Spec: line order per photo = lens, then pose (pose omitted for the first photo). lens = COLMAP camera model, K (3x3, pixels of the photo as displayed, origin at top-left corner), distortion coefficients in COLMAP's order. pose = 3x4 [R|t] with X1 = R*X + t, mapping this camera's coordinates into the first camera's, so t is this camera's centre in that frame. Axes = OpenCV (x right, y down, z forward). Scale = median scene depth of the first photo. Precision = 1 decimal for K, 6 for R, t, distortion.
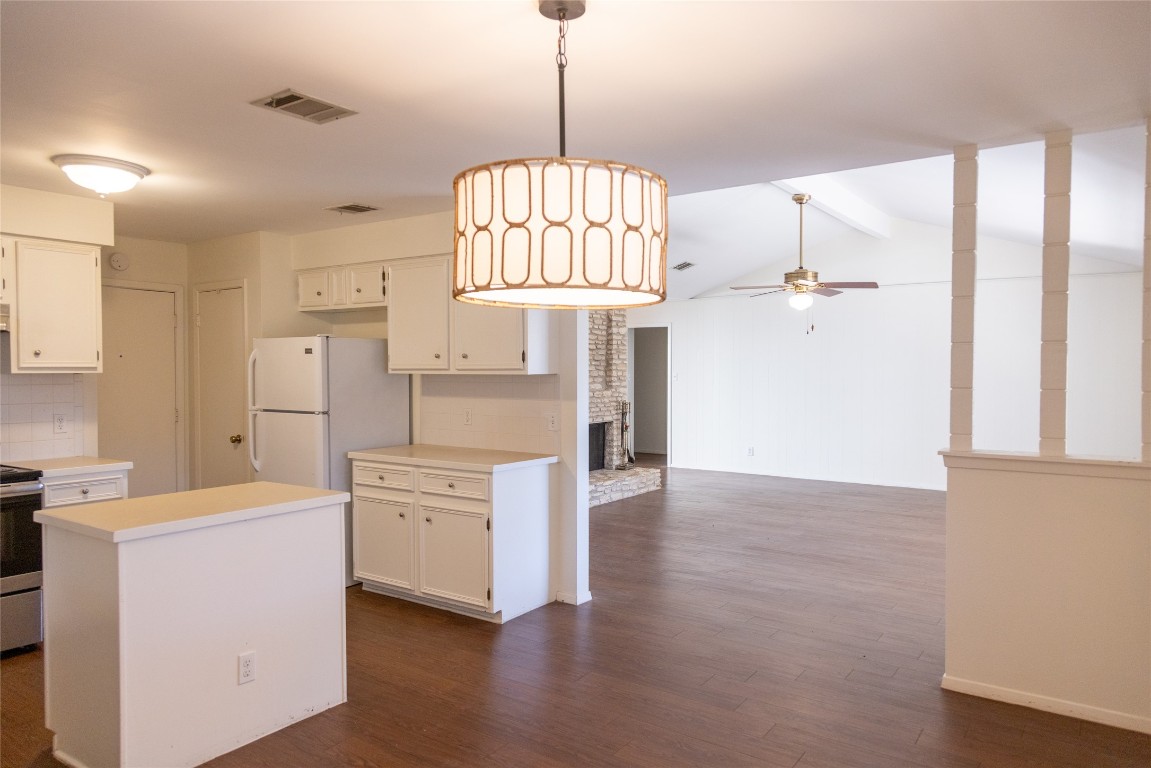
lens RADIAL K [[766.6, 0, 581.6], [0, 766.6, 382.9], [0, 0, 1]] dist [0.020137, -0.005834]
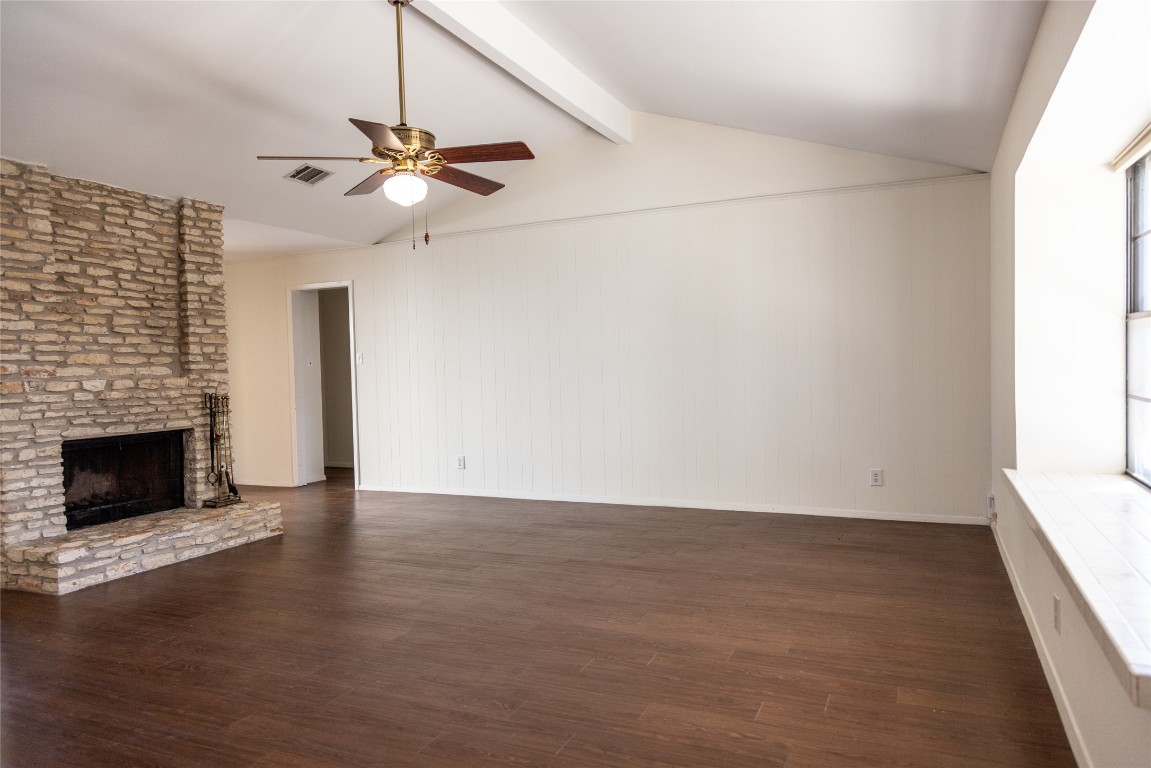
lens RADIAL K [[766.6, 0, 572.0], [0, 766.6, 385.7], [0, 0, 1]] dist [0.020137, -0.005834]
pose [[0.984475, -0.032055, 0.172574, 0.231143], [0.031740, 0.999486, 0.004588, 0.023264], [-0.172632, 0.000961, 0.984986, 0.350957]]
